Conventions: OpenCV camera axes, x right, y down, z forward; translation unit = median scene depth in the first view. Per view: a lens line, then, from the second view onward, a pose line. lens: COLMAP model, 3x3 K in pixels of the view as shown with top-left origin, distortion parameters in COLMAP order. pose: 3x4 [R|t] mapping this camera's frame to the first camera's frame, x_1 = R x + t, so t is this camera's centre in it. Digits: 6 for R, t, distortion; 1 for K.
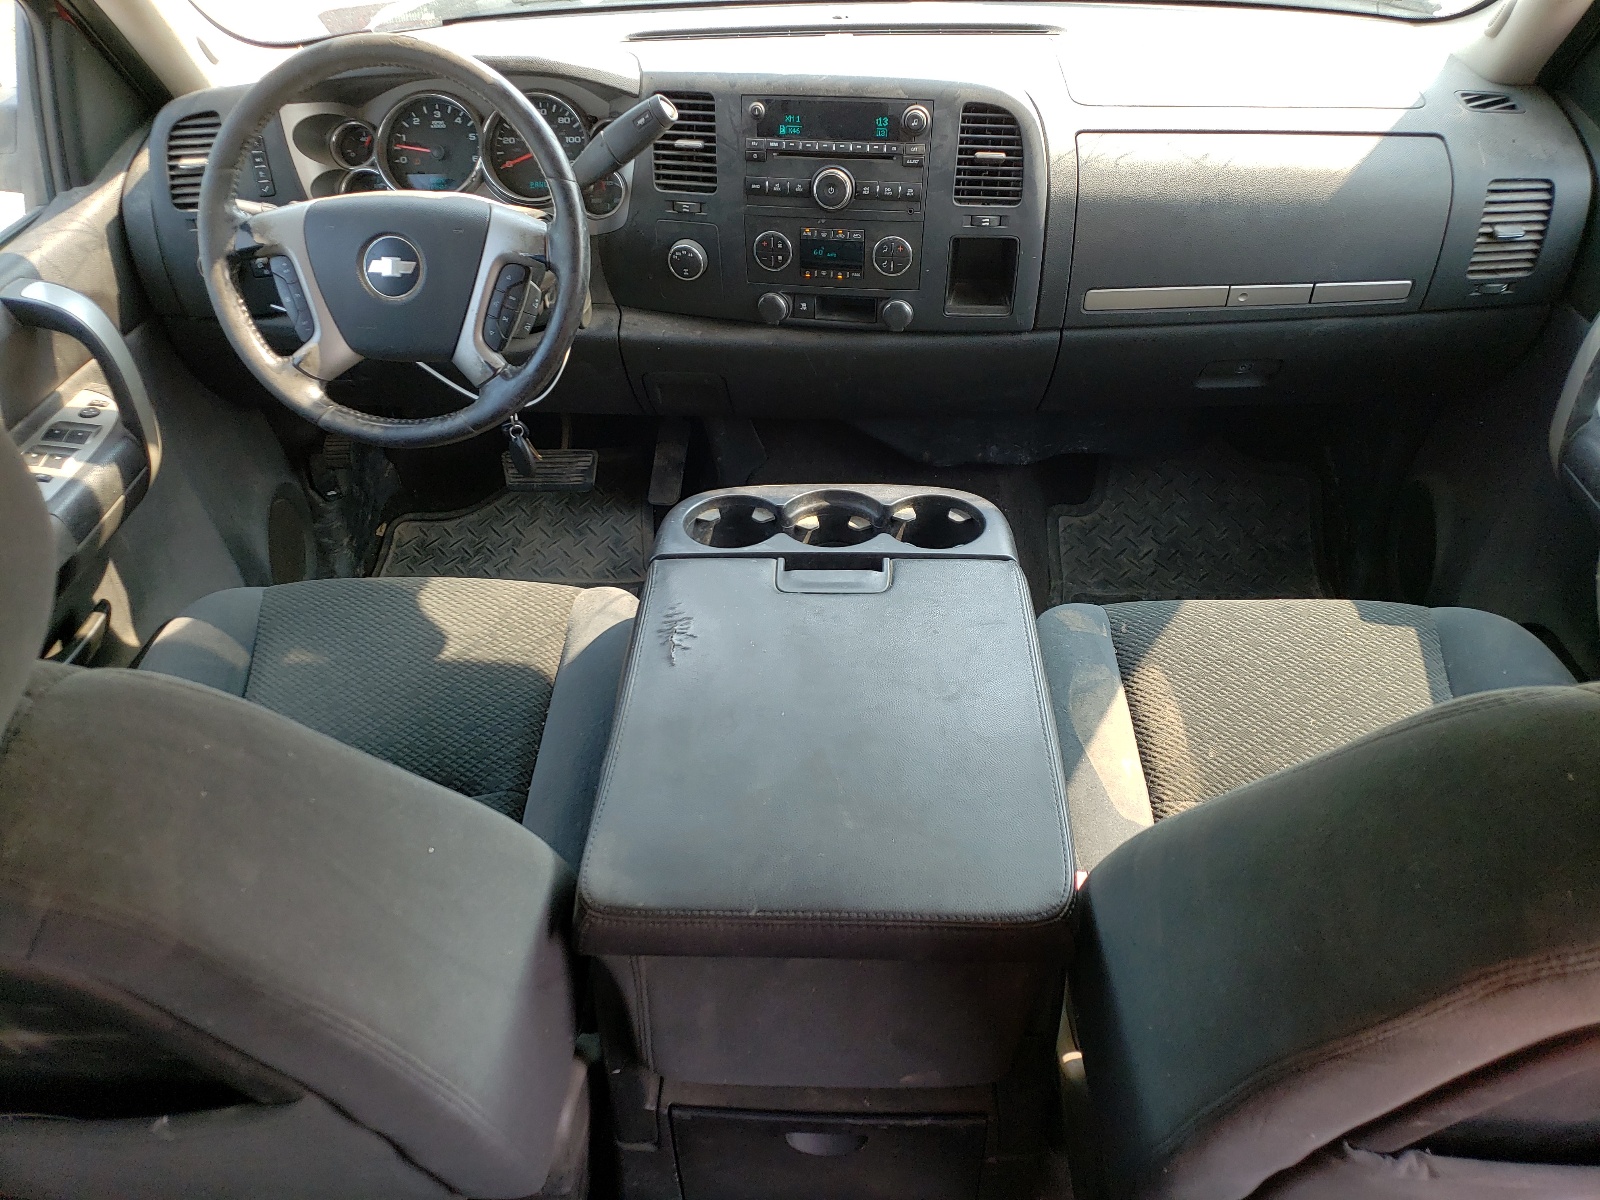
lens RADIAL K [[1334.7, 0, 799.8], [0, 1334.7, 599.4], [0, 0, 1]] dist [-0.011056, -0.003742]
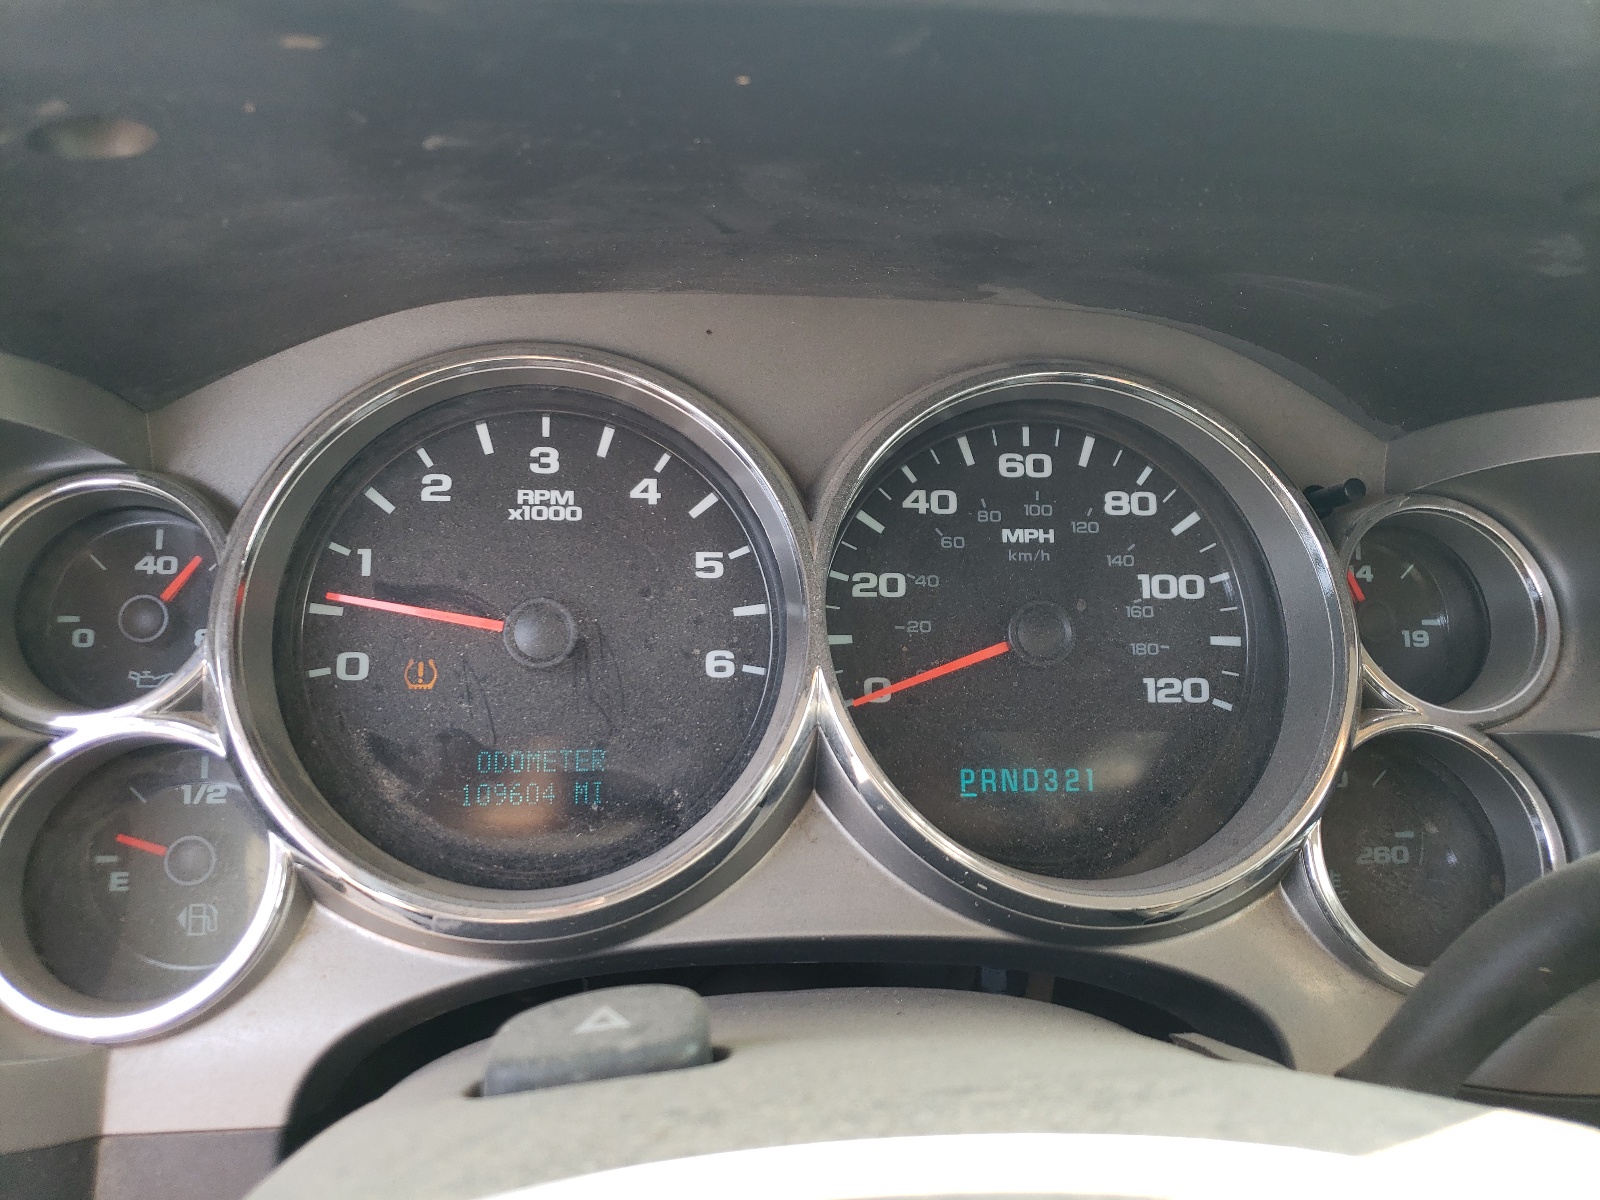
lens RADIAL K [[1334.7, 0, 799.7], [0, 1334.7, 601.1], [0, 0, 1]] dist [-0.011056, -0.003742]
pose [[0.990811, 0.016798, 0.134206, -0.260349], [0.028442, 0.944192, -0.328164, -0.273441], [-0.132228, 0.328966, 0.935039, 0.806023]]
